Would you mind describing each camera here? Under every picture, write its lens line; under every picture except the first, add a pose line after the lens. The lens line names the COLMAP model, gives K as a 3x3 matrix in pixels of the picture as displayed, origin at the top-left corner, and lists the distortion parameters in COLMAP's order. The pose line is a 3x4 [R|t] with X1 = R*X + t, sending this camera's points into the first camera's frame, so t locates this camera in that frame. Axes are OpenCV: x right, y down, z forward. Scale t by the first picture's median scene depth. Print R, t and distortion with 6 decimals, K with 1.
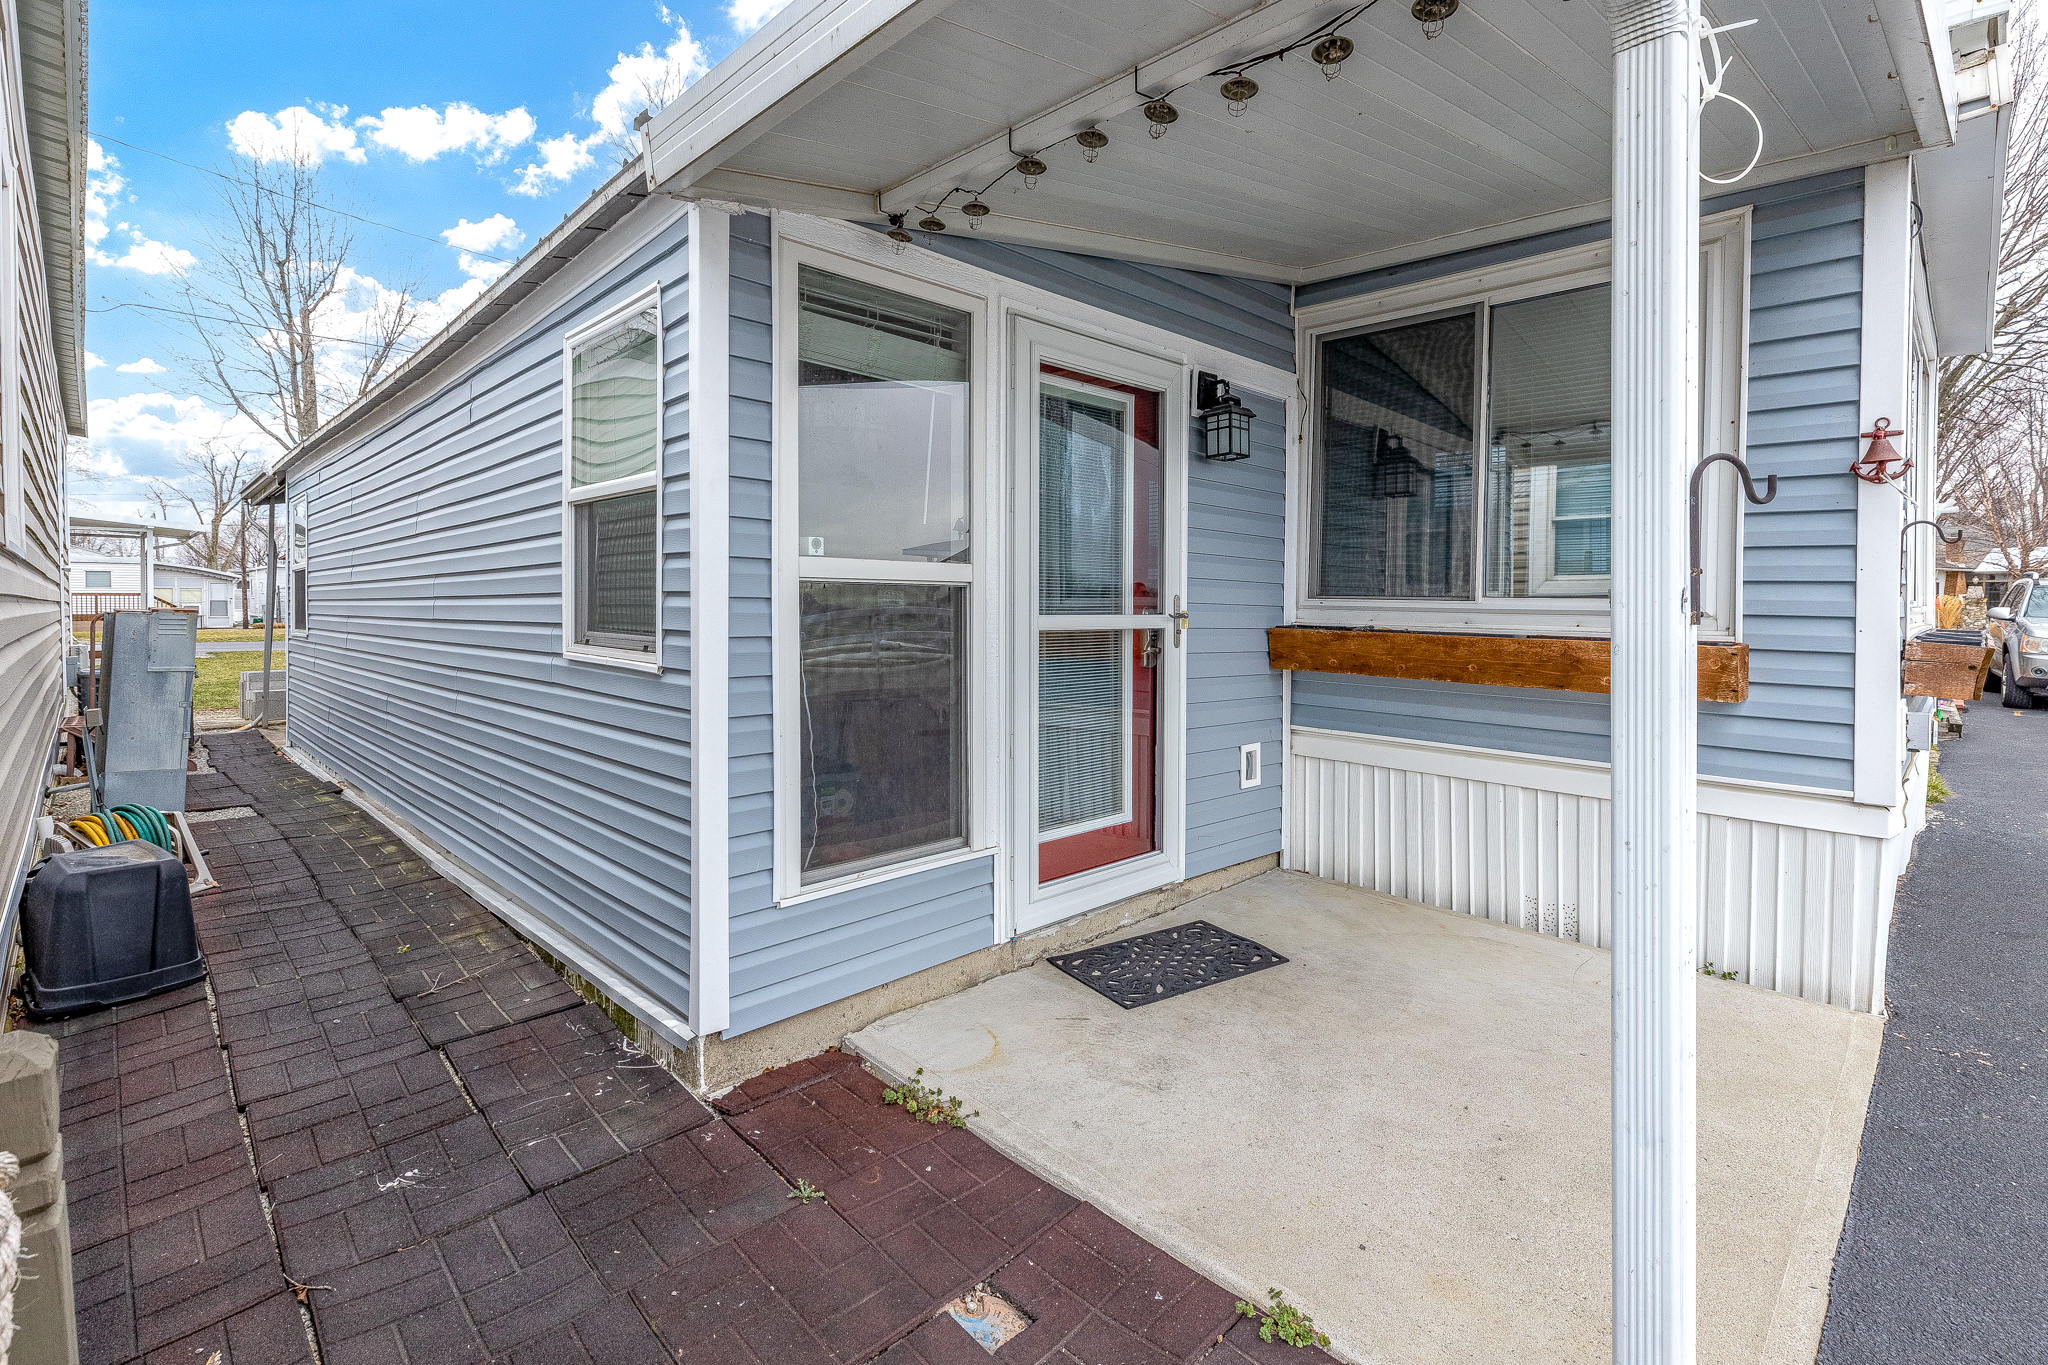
lens RADIAL K [[948.1, 0, 1015.5], [0, 948.1, 620.5], [0, 0, 1]] dist [0.002282, -0.000431]
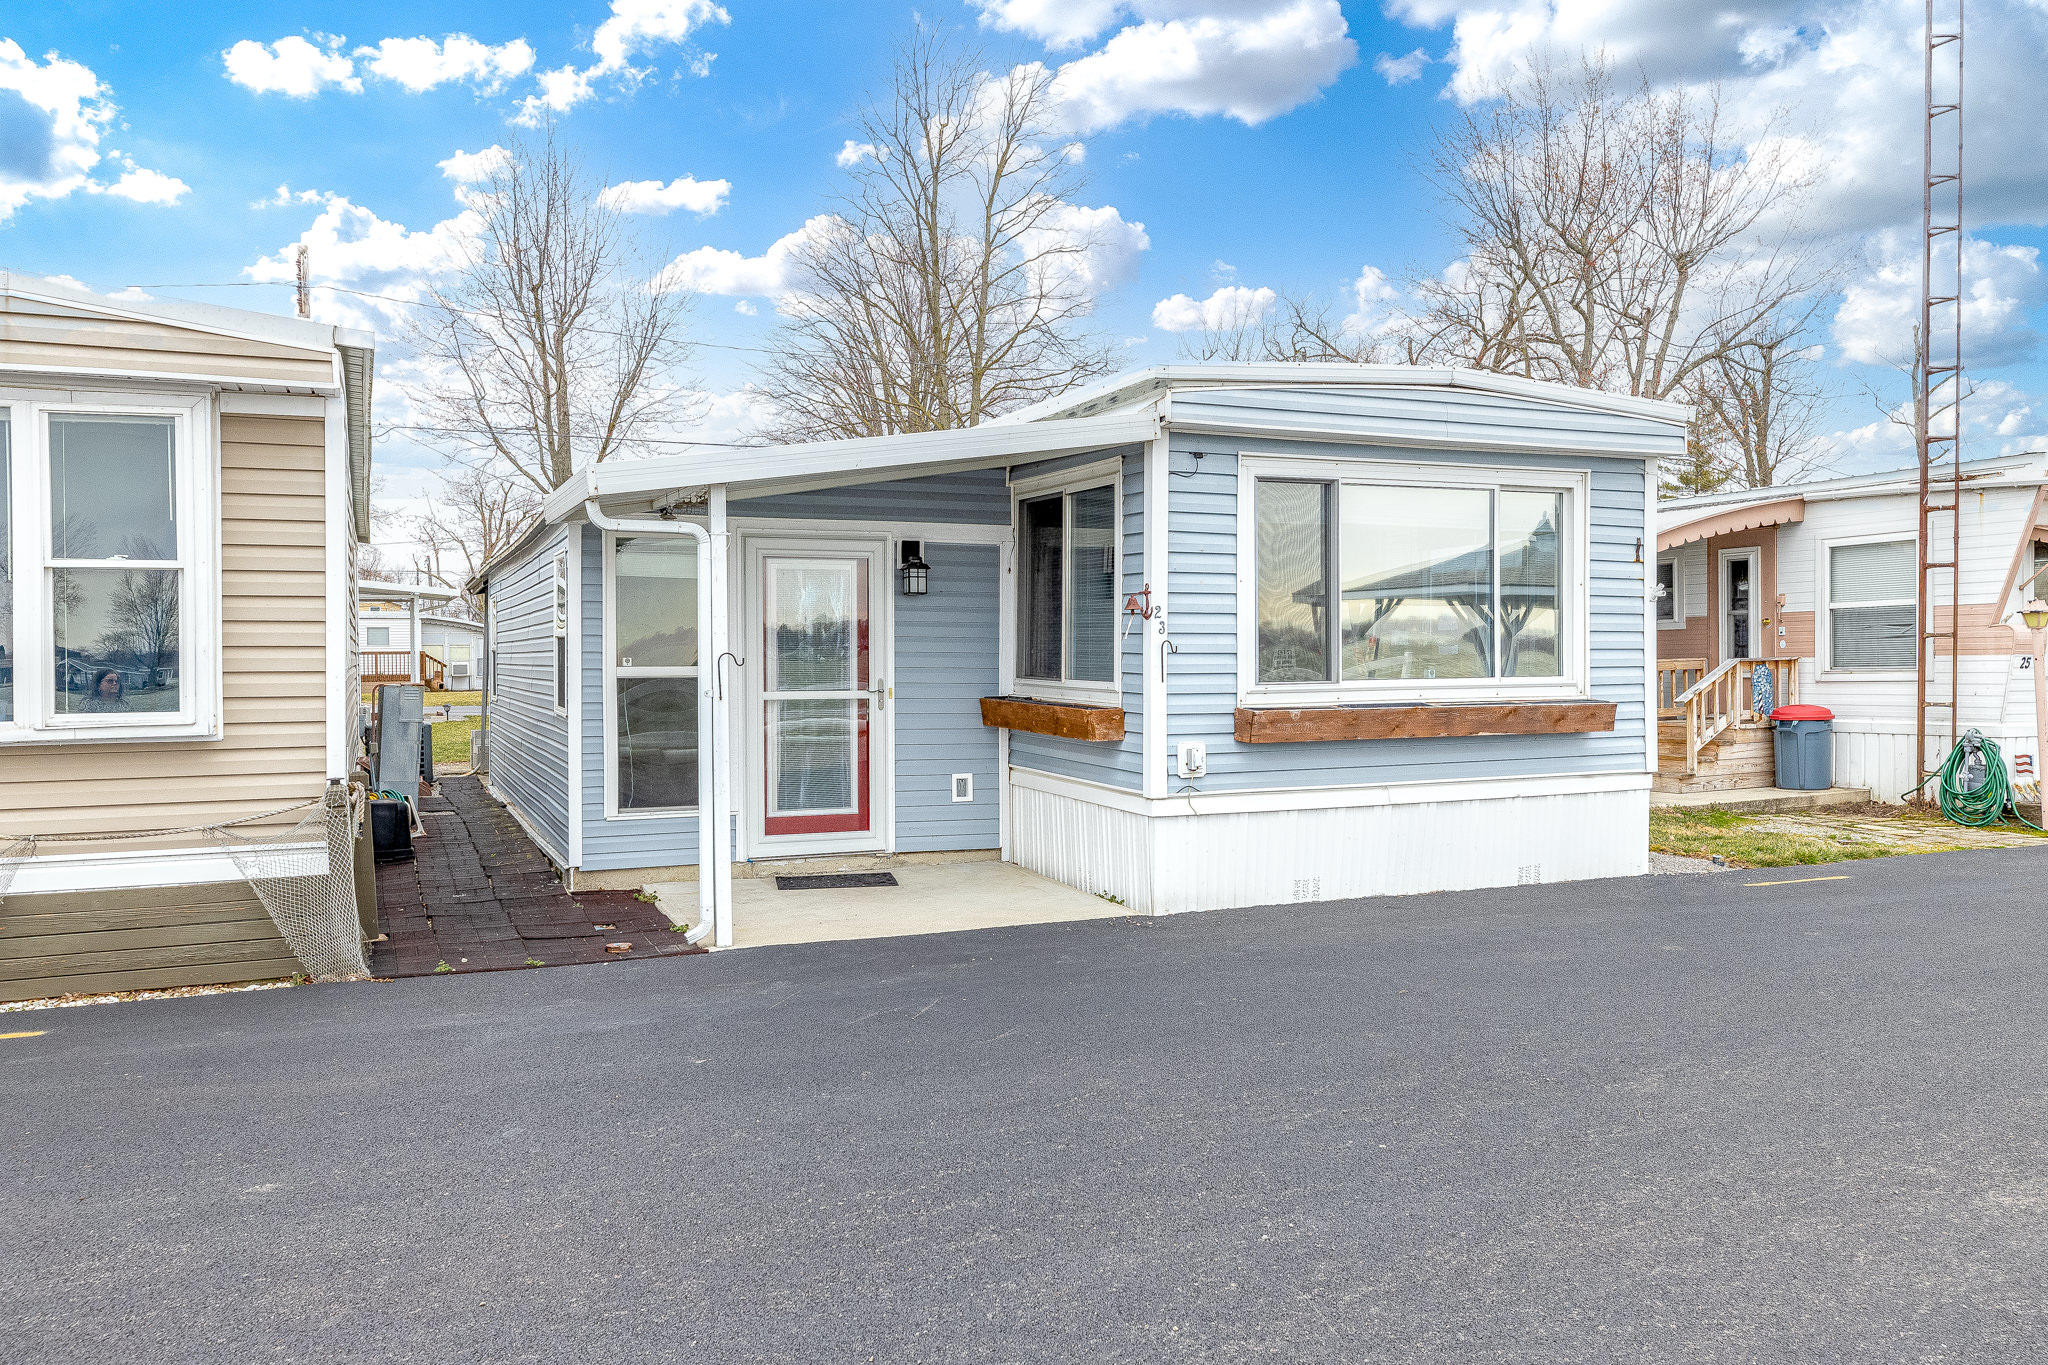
lens RADIAL K [[1485.0, 0, 1024.0], [0, 1485.0, 682.5], [0, 0, 1]] dist [-0.005672, -0.000535]
pose [[0.936819, -0.000293, -0.349814, 1.173247], [0.001266, 0.999996, 0.002551, -0.023474], [0.349812, -0.002833, 0.936816, -1.208349]]
